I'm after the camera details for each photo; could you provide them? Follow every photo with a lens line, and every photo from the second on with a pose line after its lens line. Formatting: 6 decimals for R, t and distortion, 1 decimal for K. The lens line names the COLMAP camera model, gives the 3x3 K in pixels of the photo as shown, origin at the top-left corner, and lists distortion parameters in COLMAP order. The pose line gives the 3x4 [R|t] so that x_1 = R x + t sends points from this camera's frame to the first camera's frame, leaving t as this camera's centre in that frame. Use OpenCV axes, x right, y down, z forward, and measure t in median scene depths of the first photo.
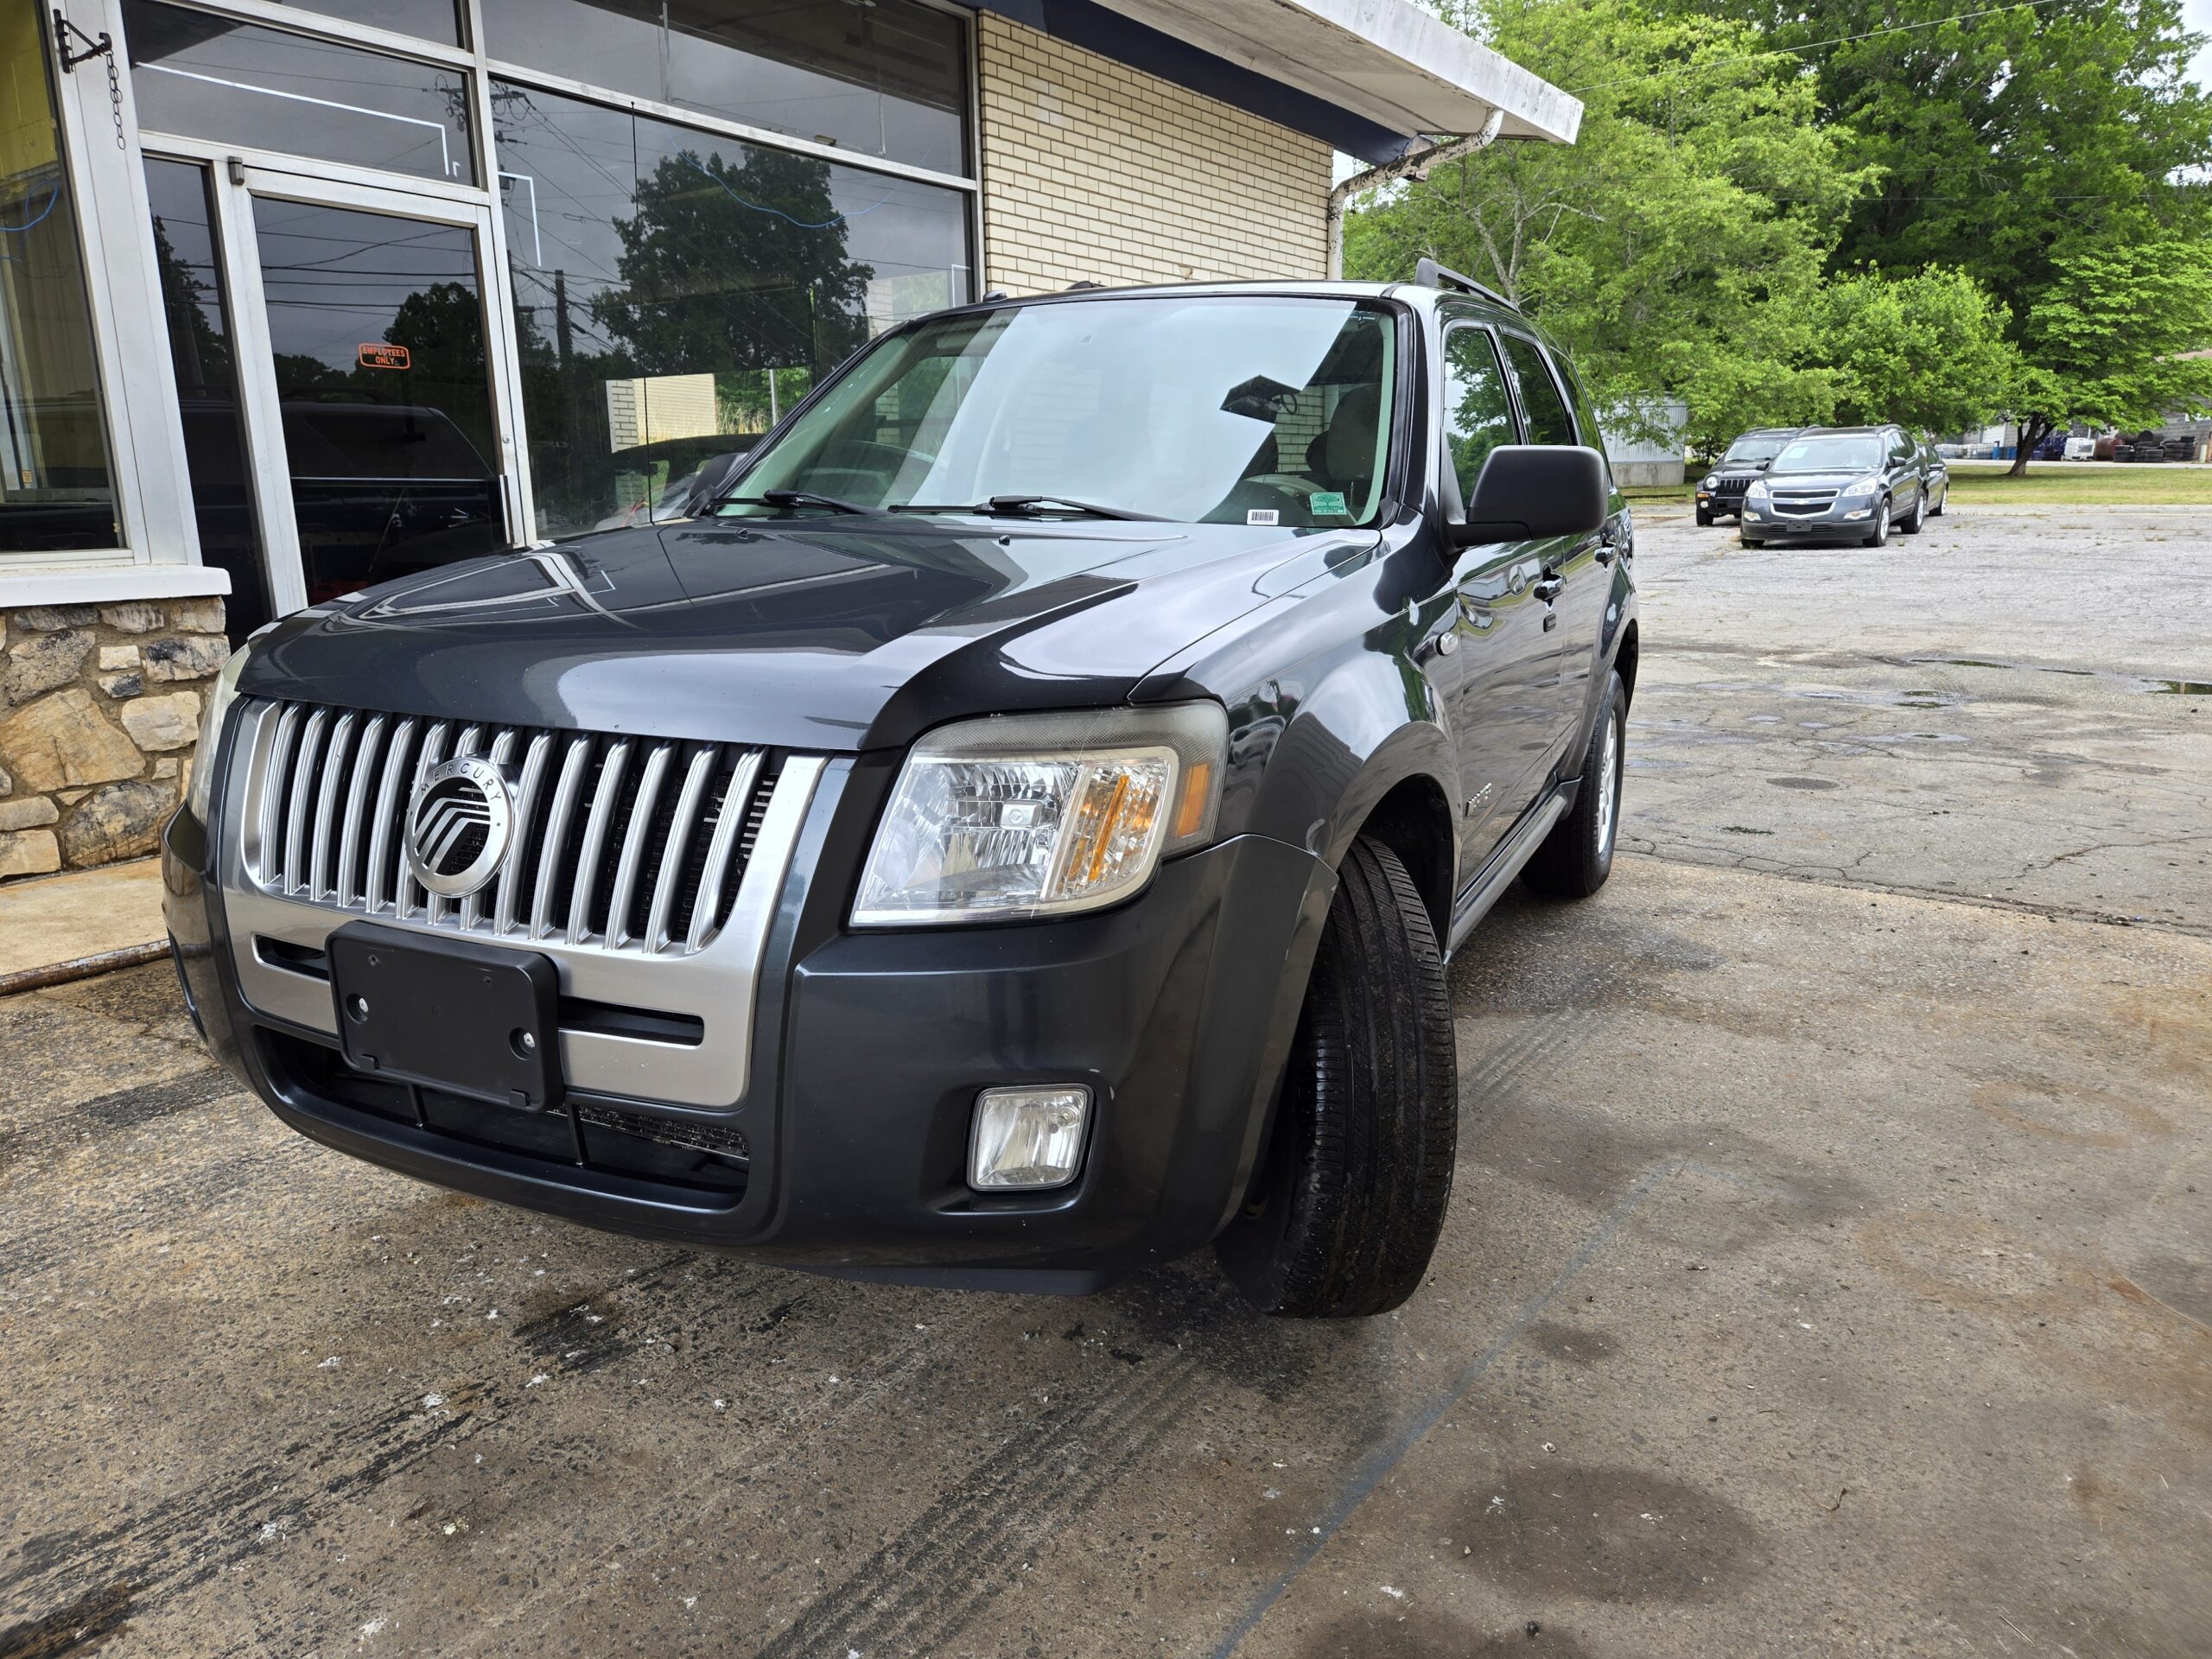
lens RADIAL K [[1488.0, 0, 1107.3], [0, 1488.0, 839.8], [0, 0, 1]] dist [0.076021, -0.068964]
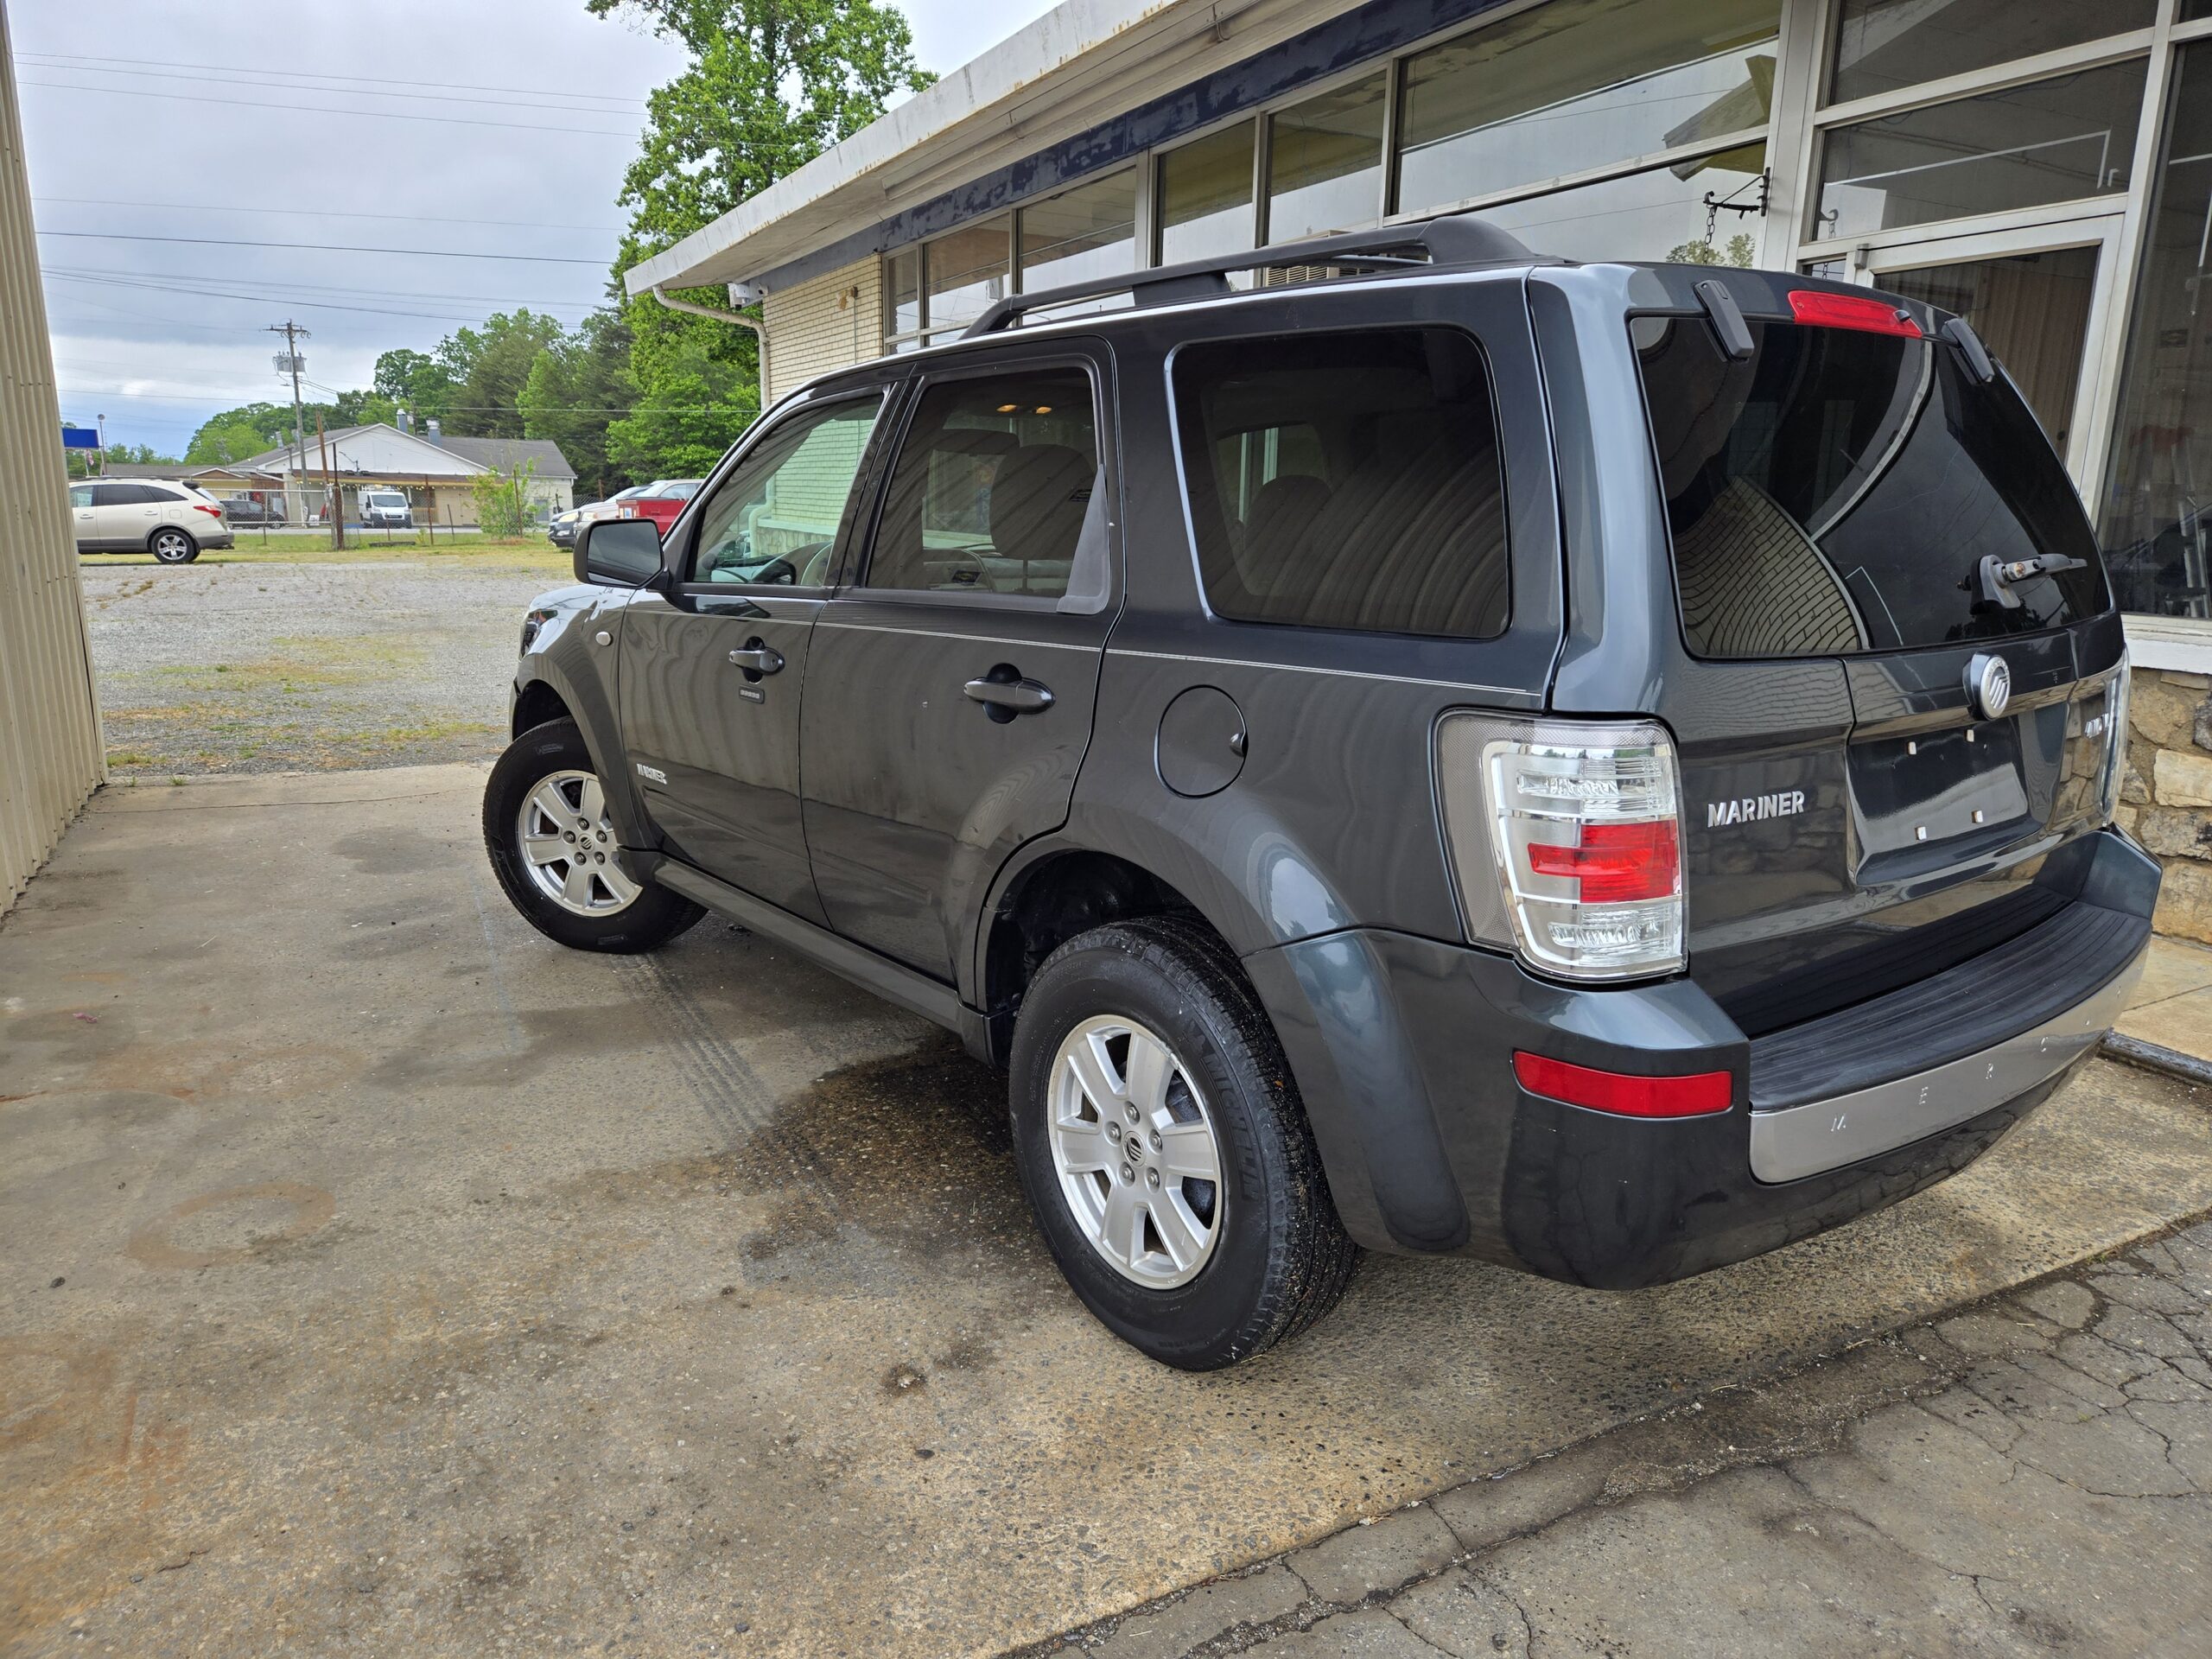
lens RADIAL K [[1489.2, 0, 1129.2], [0, 1489.2, 837.8], [0, 0, 1]] dist [0.024078, -0.001347]
pose [[-0.440400, 0.200964, -0.875021, 0.771553], [-0.217412, 0.921746, 0.321118, -0.308547], [0.871080, 0.331660, -0.362245, 1.160678]]
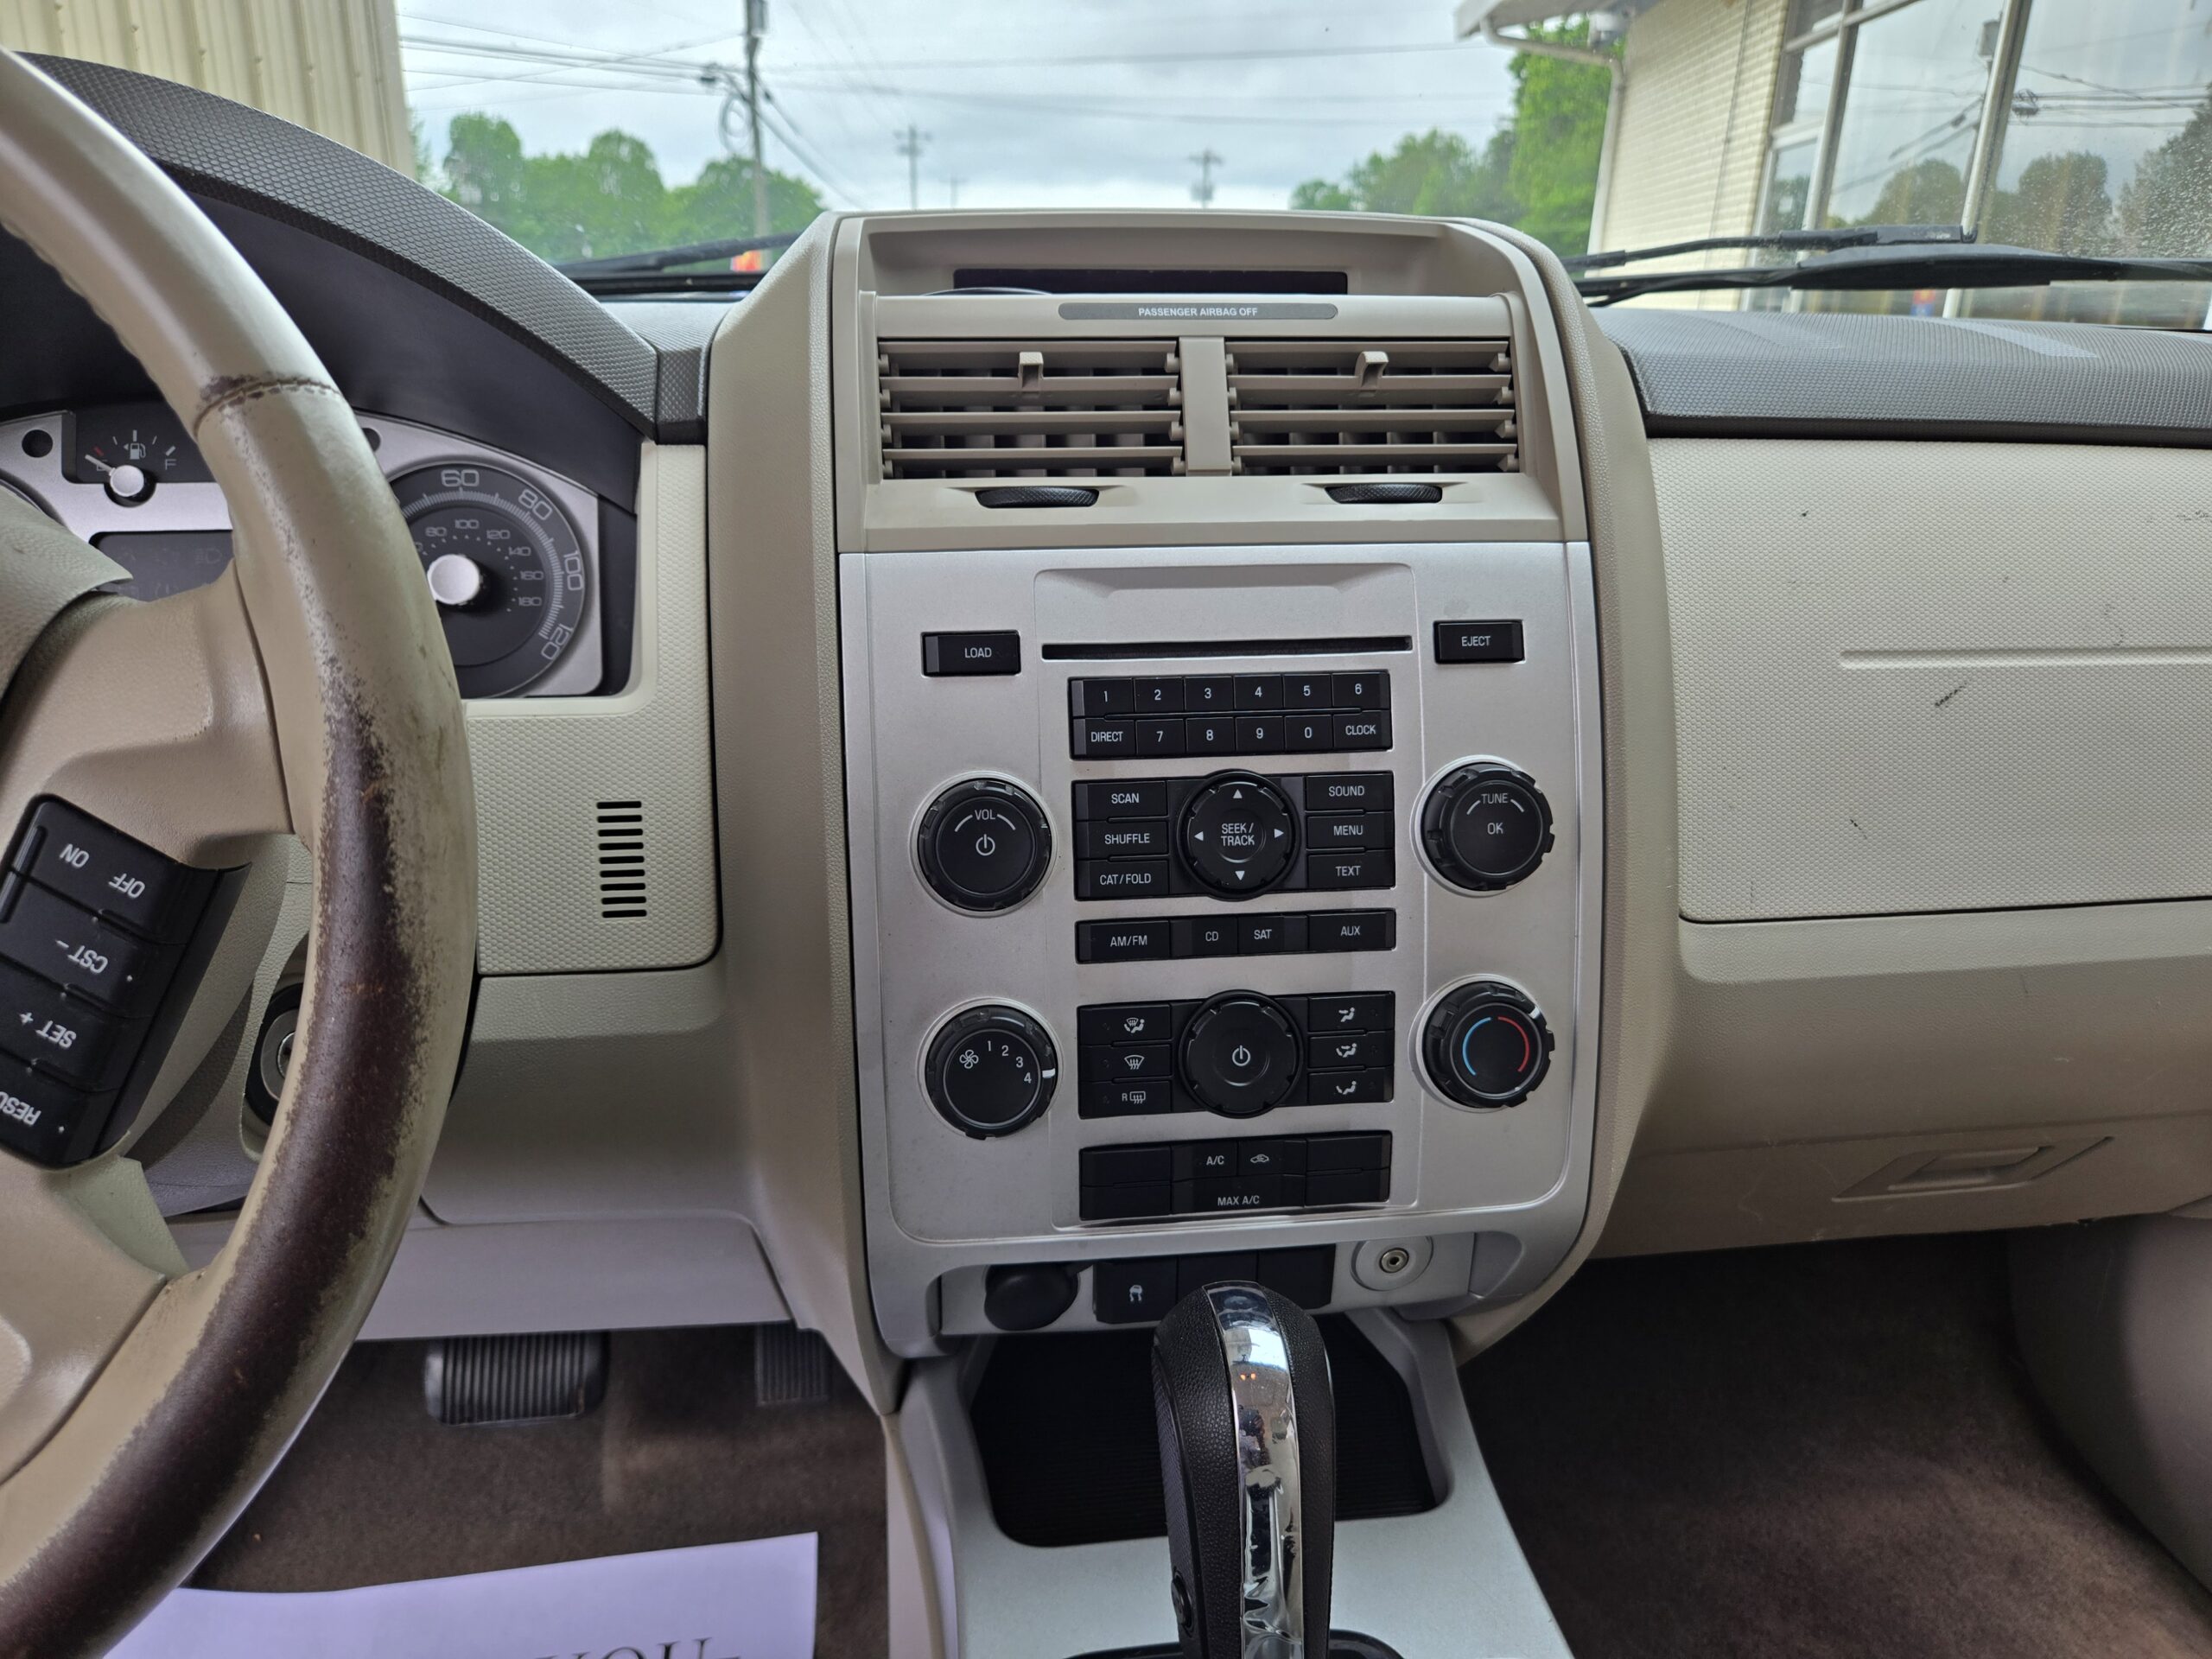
lens RADIAL K [[1492.4, 0, 1111.5], [0, 1492.4, 826.8], [0, 0, 1]] dist [0.061739, -0.062539]
pose [[-0.852653, 0.164190, -0.496008, 0.051457], [-0.128175, 0.854595, 0.503227, -0.170096], [0.506511, 0.492654, -0.707629, 0.766414]]
